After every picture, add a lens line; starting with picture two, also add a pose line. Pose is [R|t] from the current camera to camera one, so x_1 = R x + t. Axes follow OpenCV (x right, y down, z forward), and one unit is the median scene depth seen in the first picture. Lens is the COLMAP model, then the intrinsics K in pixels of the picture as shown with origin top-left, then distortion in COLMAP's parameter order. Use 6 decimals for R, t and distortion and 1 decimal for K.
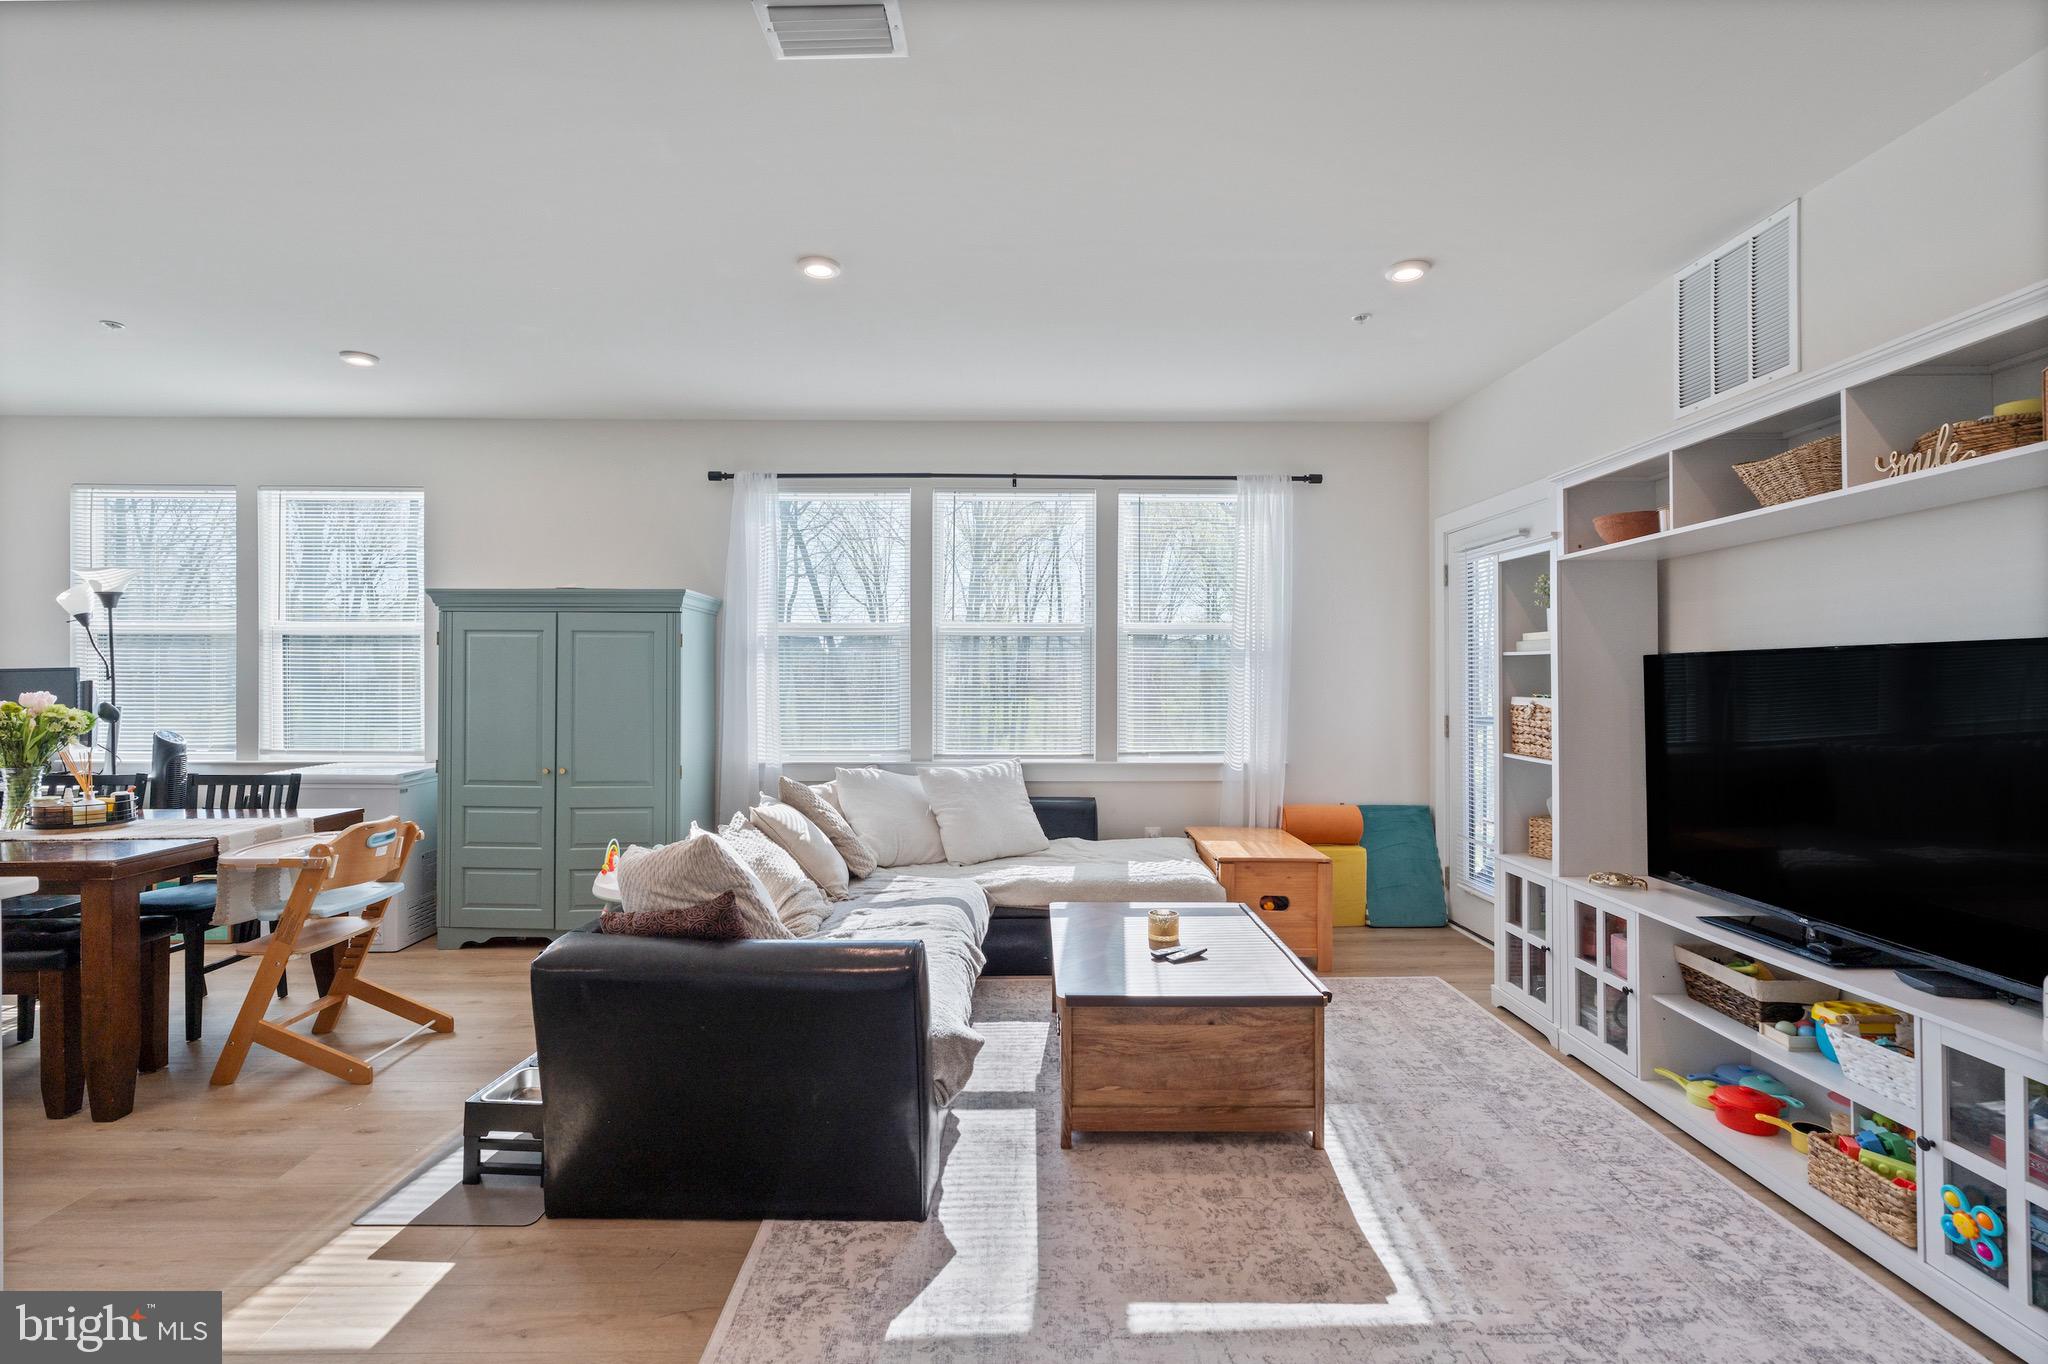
lens RADIAL K [[918.1, 0, 1019.7], [0, 918.1, 676.0], [0, 0, 1]] dist [-0.011247, 0.004207]
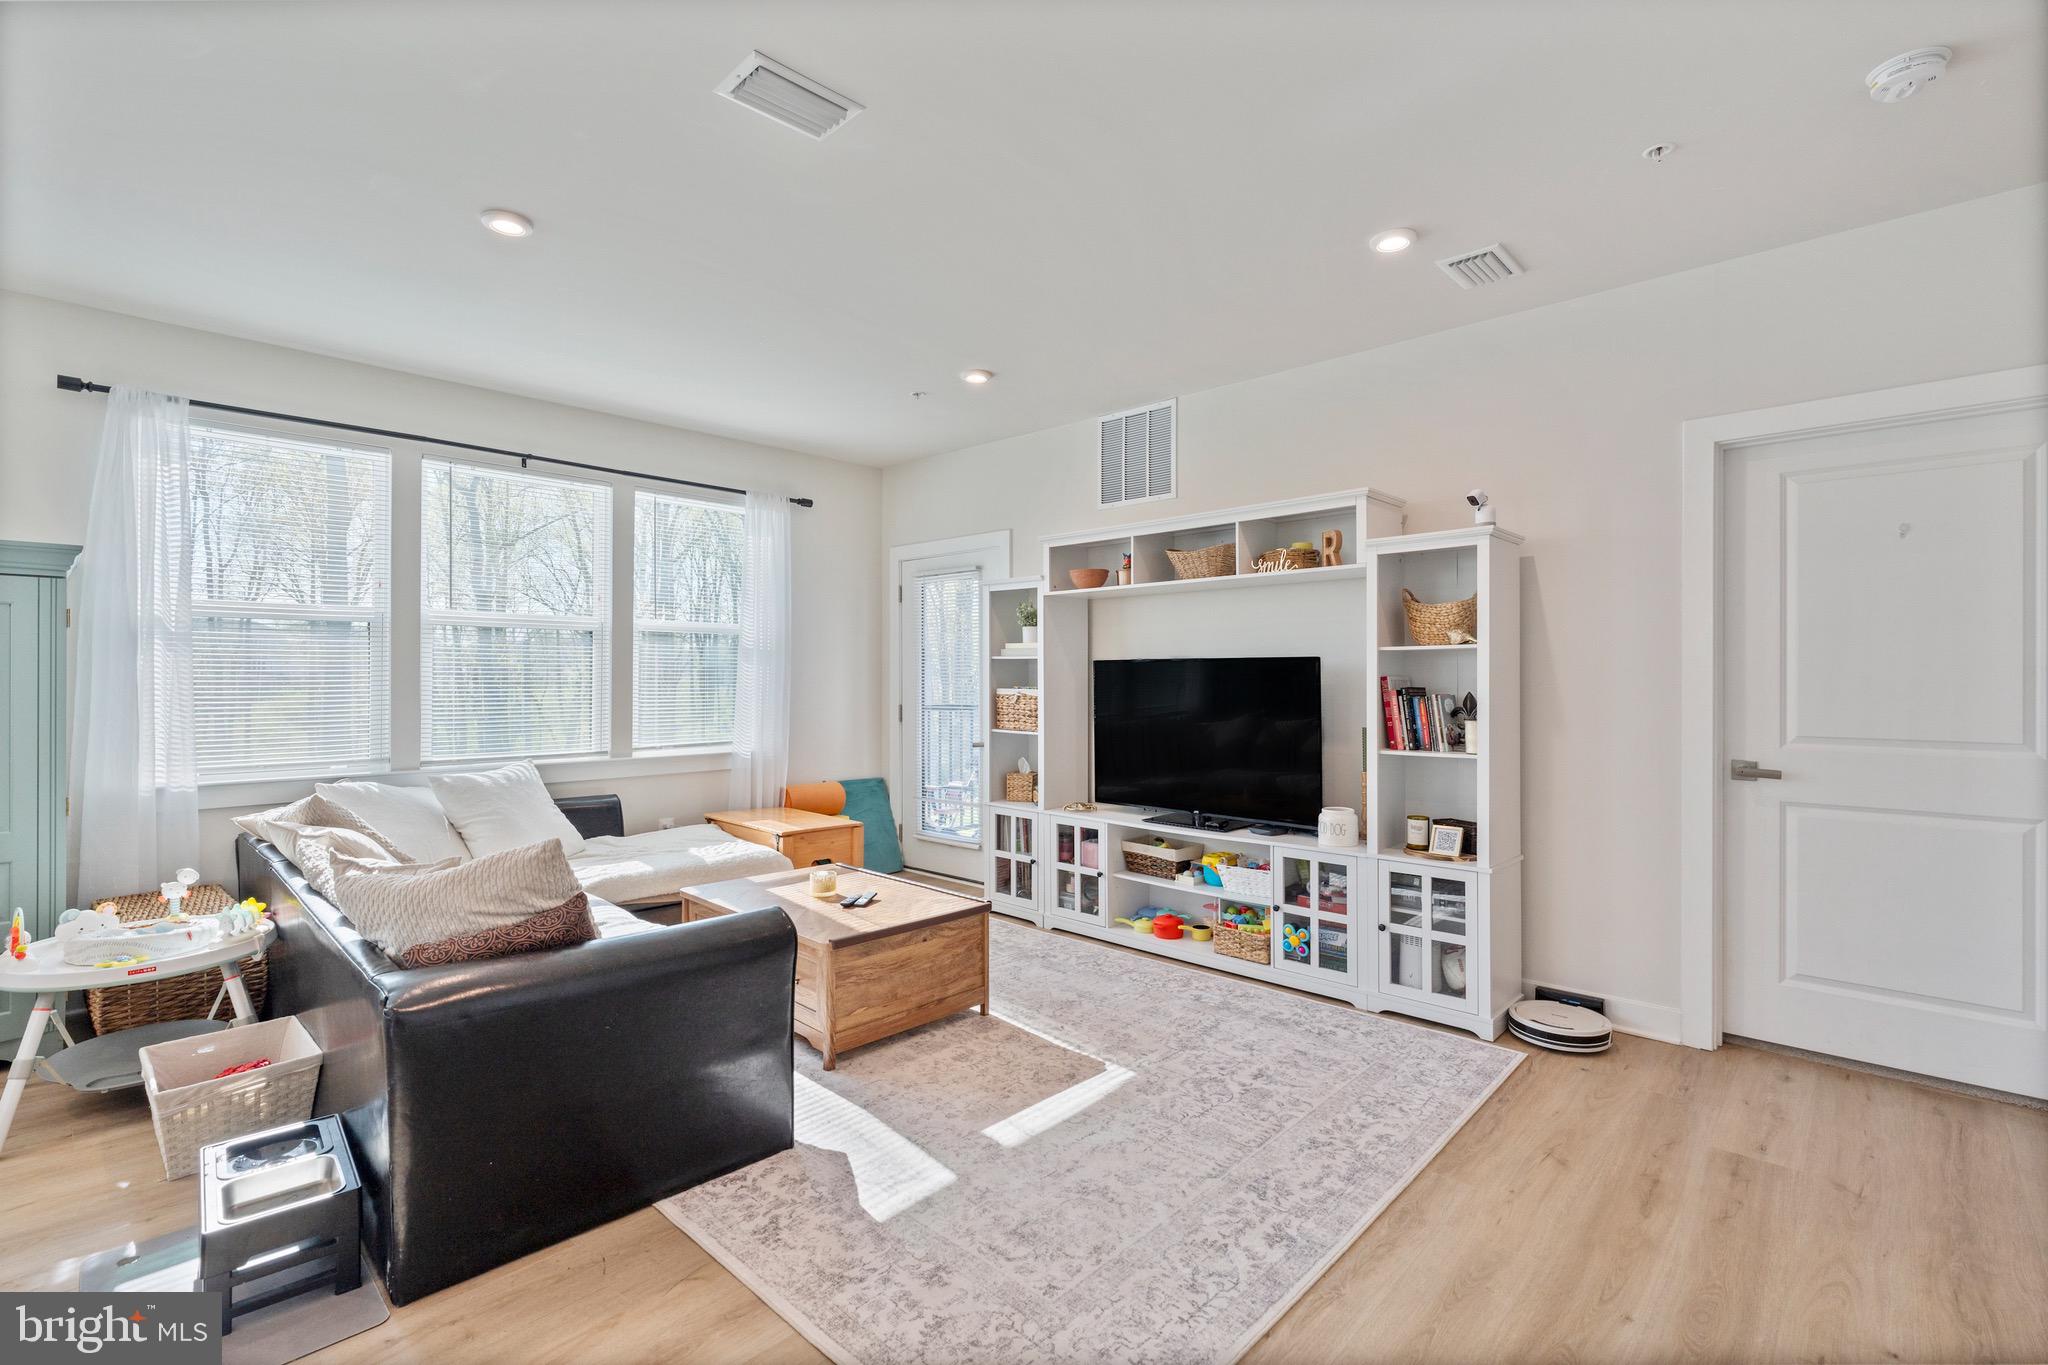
lens RADIAL K [[912.9, 0, 1015.8], [0, 912.9, 677.9], [0, 0, 1]] dist [-0.005779, -0.000141]
pose [[0.702889, 0.000192, 0.711299, -0.510148], [-0.003915, 0.999986, 0.003598, 0.001465], [-0.711289, -0.005314, 0.702880, 0.000527]]
